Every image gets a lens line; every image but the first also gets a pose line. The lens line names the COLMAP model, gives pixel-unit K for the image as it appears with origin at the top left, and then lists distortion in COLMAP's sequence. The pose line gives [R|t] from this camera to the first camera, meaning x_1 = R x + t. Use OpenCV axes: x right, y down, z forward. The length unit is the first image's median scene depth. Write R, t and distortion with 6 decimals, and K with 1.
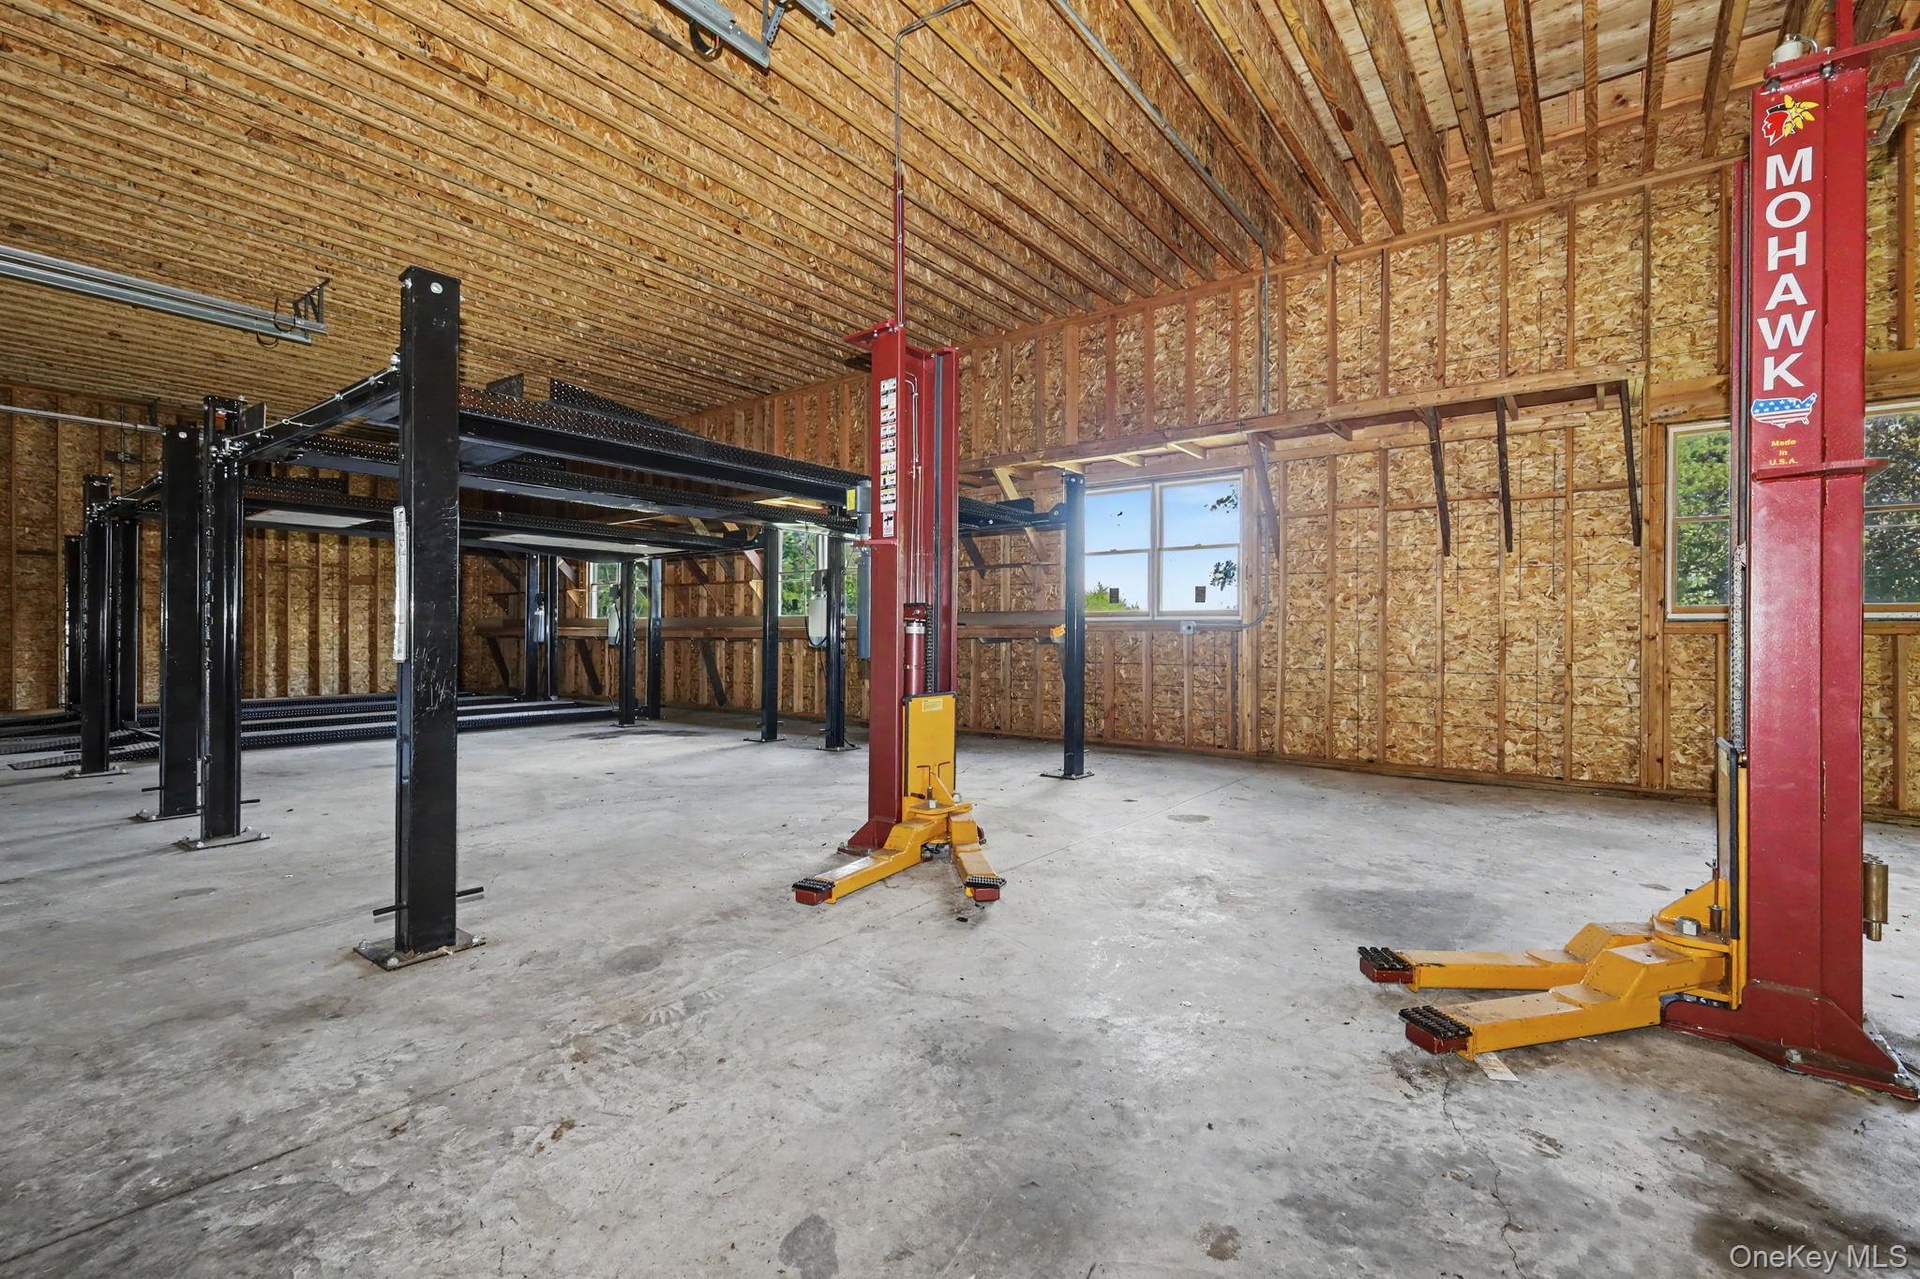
lens RADIAL K [[845.4, 0, 960.0], [0, 845.4, 639.5], [0, 0, 1]] dist [0.003283, -0.000491]
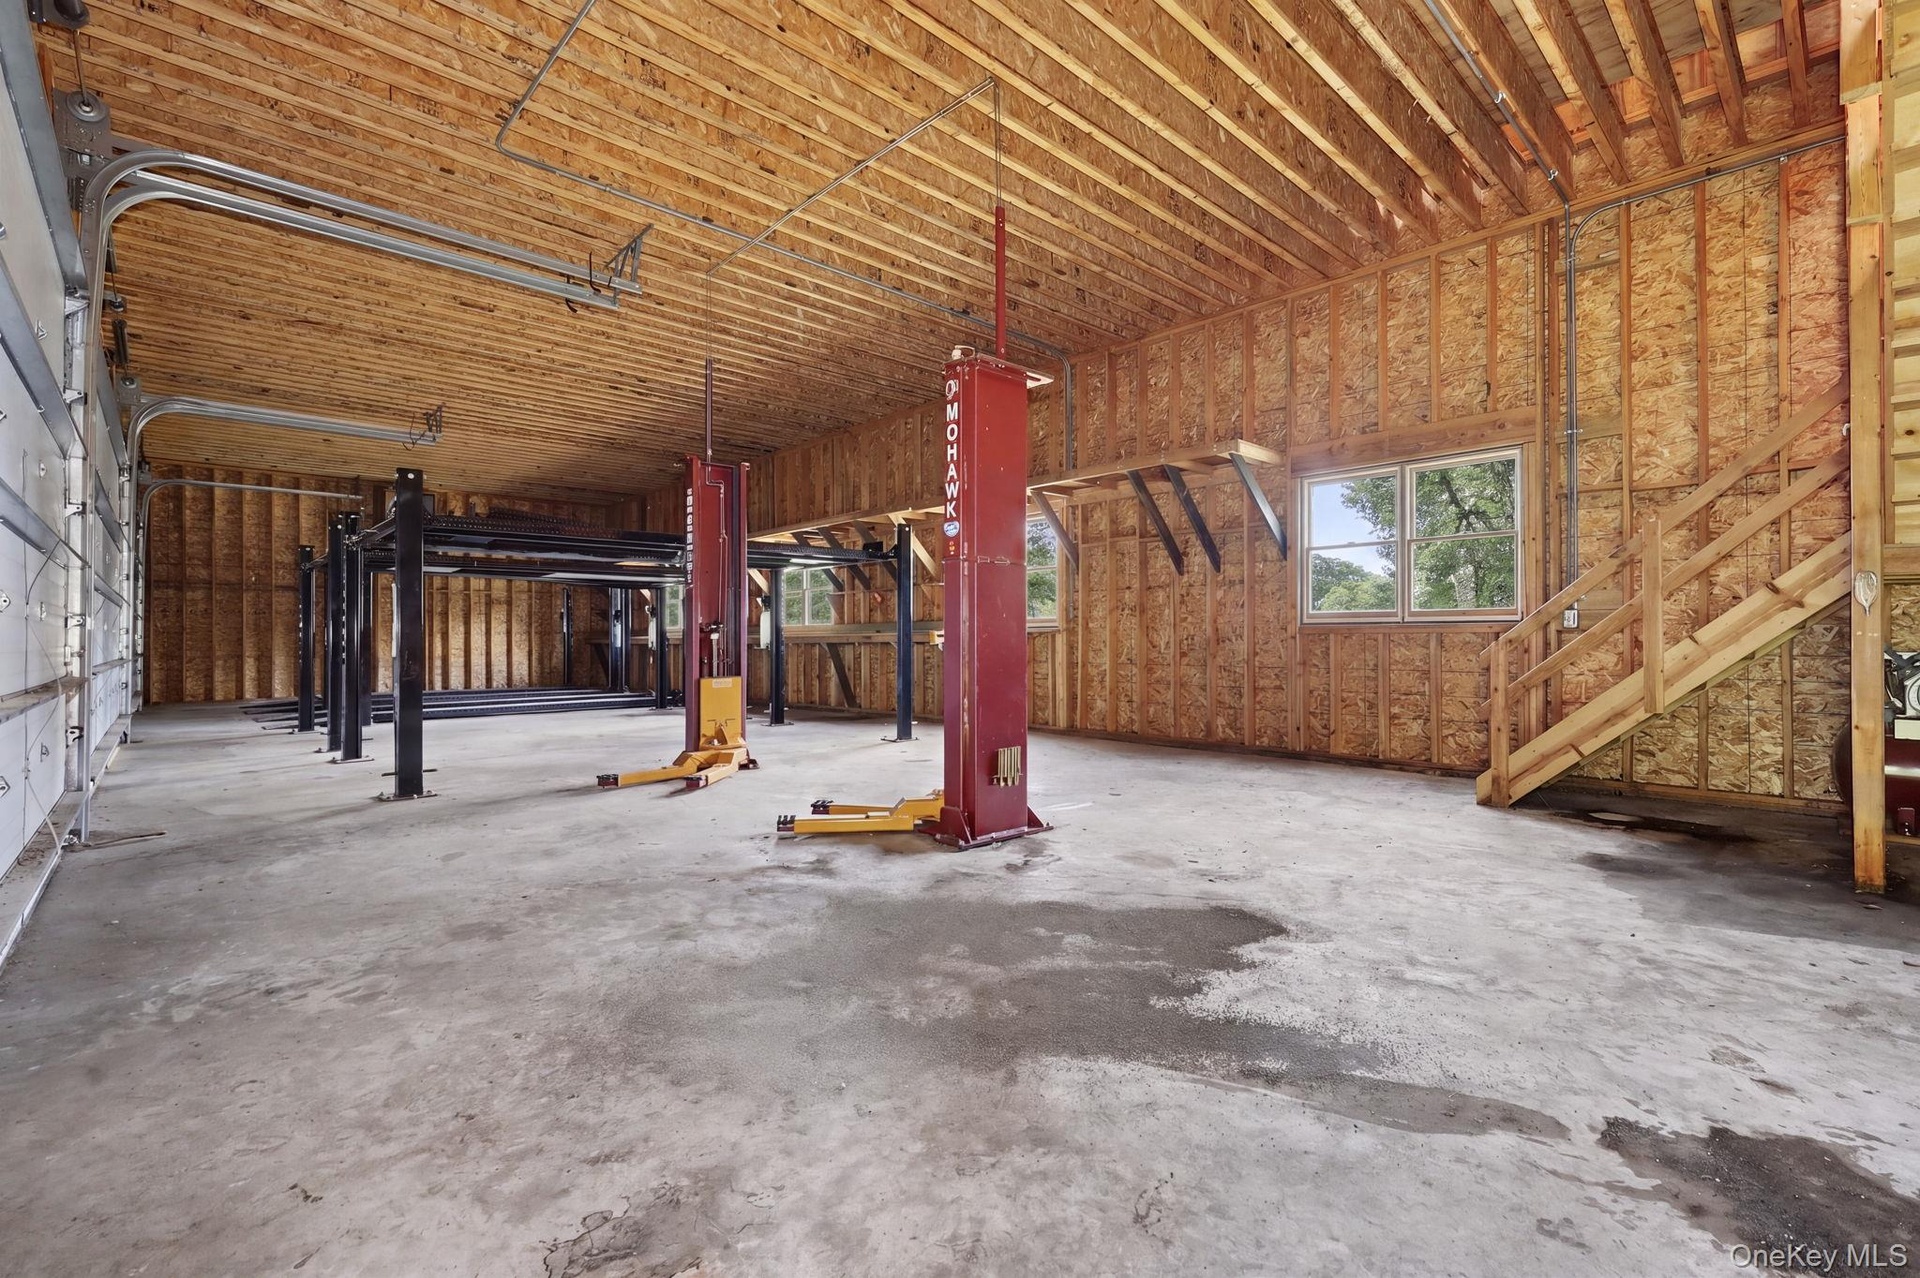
lens RADIAL K [[845.4, 0, 960.0], [0, 845.4, 639.0], [0, 0, 1]] dist [0.003283, -0.000491]
pose [[0.984888, -0.010752, -0.172860, 0.487386], [0.009976, 0.999936, -0.005357, 0.003237], [0.172906, 0.003552, 0.984932, -0.370320]]
